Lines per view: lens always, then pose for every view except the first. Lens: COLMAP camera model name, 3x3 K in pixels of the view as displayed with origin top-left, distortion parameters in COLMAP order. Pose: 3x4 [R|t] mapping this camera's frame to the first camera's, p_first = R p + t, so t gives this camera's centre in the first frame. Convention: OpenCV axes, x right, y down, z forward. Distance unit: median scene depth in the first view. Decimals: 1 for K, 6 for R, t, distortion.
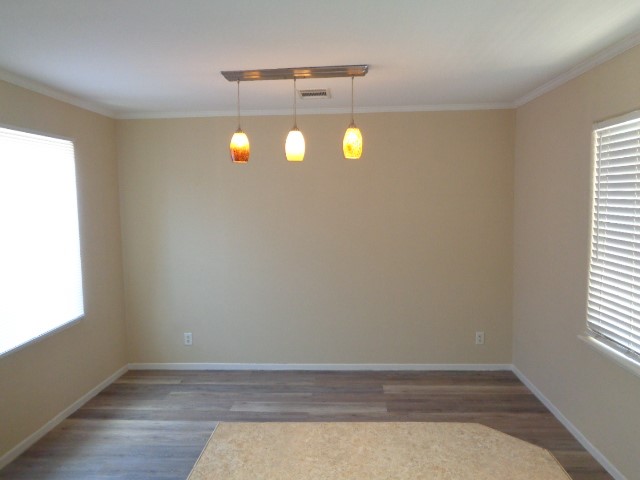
lens RADIAL K [[486.7, 0, 322.1], [0, 486.7, 238.8], [0, 0, 1]] dist [0.018558, 0.004189]
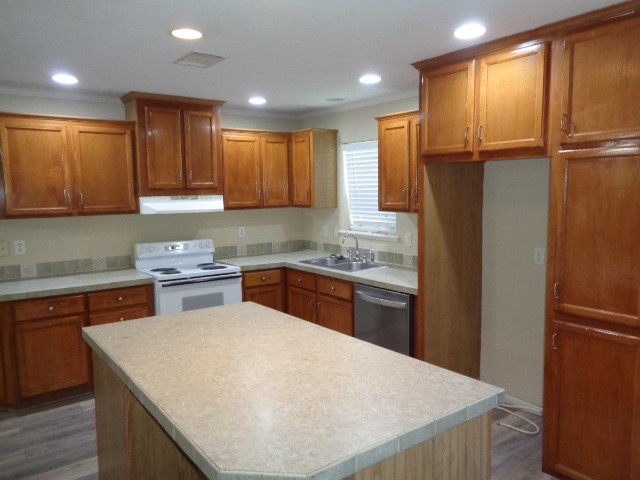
lens RADIAL K [[486.7, 0, 322.1], [0, 486.7, 238.8], [0, 0, 1]] dist [0.018558, 0.004189]
pose [[-0.767284, 0.092829, -0.634554, 0.819382], [-0.030222, 0.983135, 0.180366, -0.138213], [0.640595, 0.157570, -0.751538, 1.673070]]
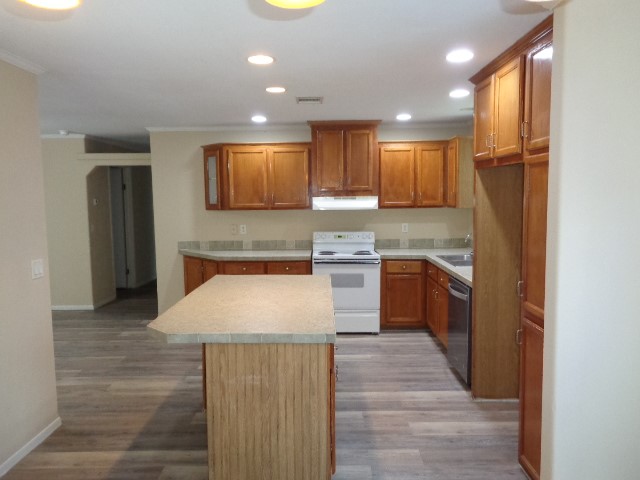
lens RADIAL K [[486.7, 0, 322.1], [0, 486.7, 238.8], [0, 0, 1]] dist [0.018558, 0.004189]
pose [[-0.998501, 0.032184, -0.044280, -0.138892], [0.023666, 0.983206, 0.180956, -0.207977], [0.049360, 0.179637, -0.982494, 2.734723]]
